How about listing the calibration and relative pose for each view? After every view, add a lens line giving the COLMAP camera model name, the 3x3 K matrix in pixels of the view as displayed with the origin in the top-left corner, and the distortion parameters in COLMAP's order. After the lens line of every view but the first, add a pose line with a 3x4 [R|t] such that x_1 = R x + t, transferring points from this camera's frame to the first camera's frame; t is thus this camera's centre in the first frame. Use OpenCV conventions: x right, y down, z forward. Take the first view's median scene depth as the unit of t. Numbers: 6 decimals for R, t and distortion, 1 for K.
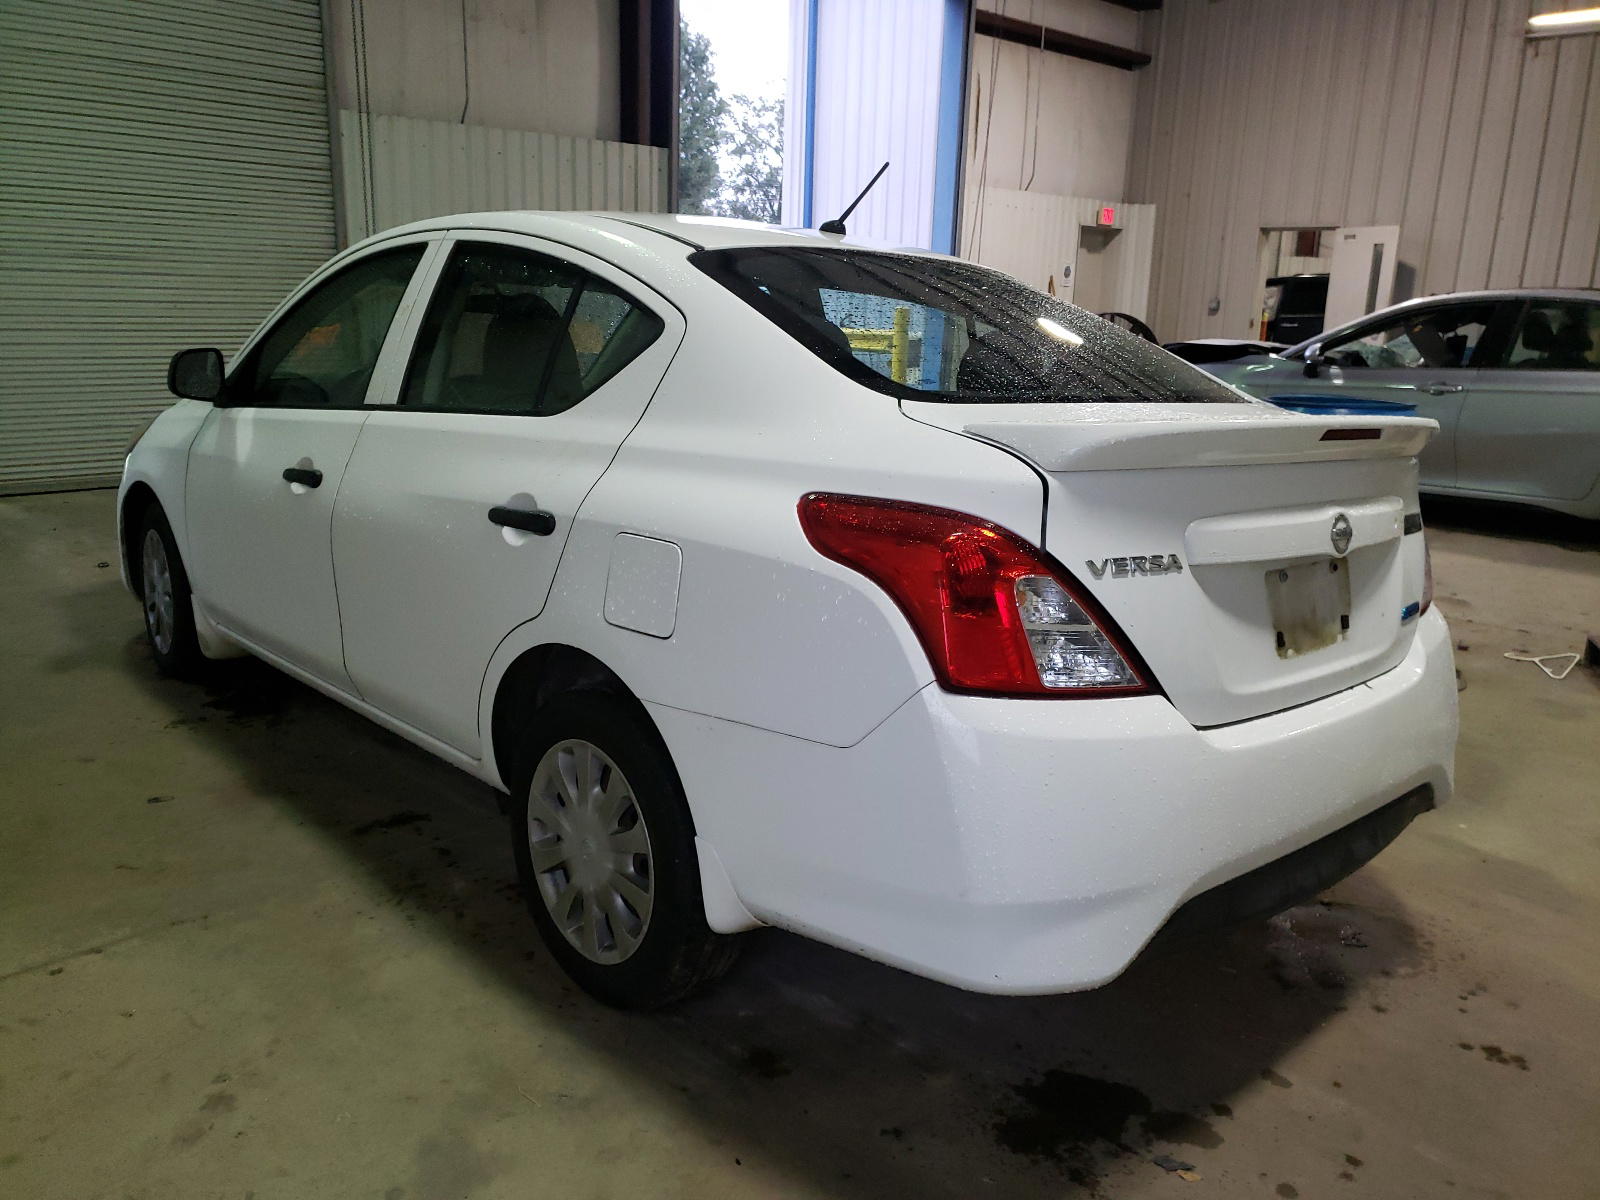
lens RADIAL K [[1267.4, 0, 798.8], [0, 1267.4, 607.7], [0, 0, 1]] dist [0.005529, -0.006959]
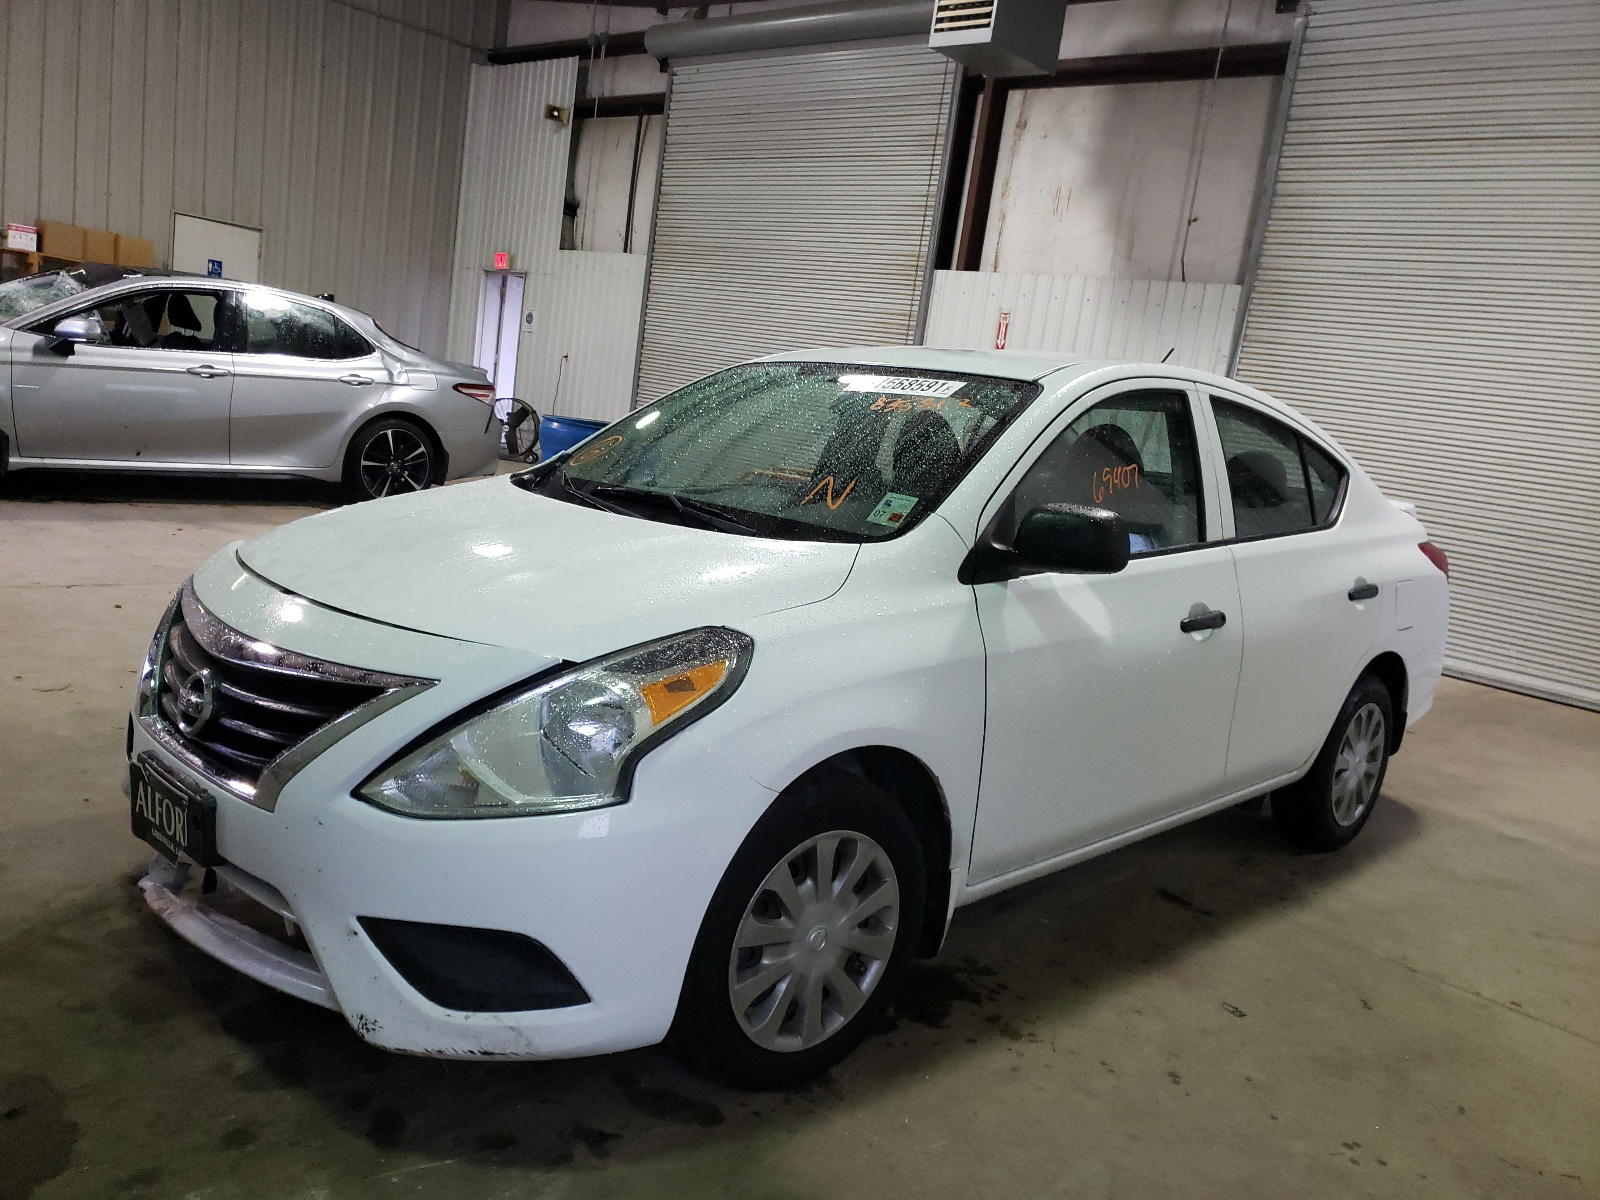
lens RADIAL K [[1267.4, 0, 794.7], [0, 1267.4, 600.2], [0, 0, 1]] dist [0.005529, -0.006959]
pose [[-0.053694, -0.205622, 0.977157, -1.357812], [0.108963, 0.971519, 0.210423, -0.369085], [-0.992595, 0.117773, -0.029760, 1.350535]]
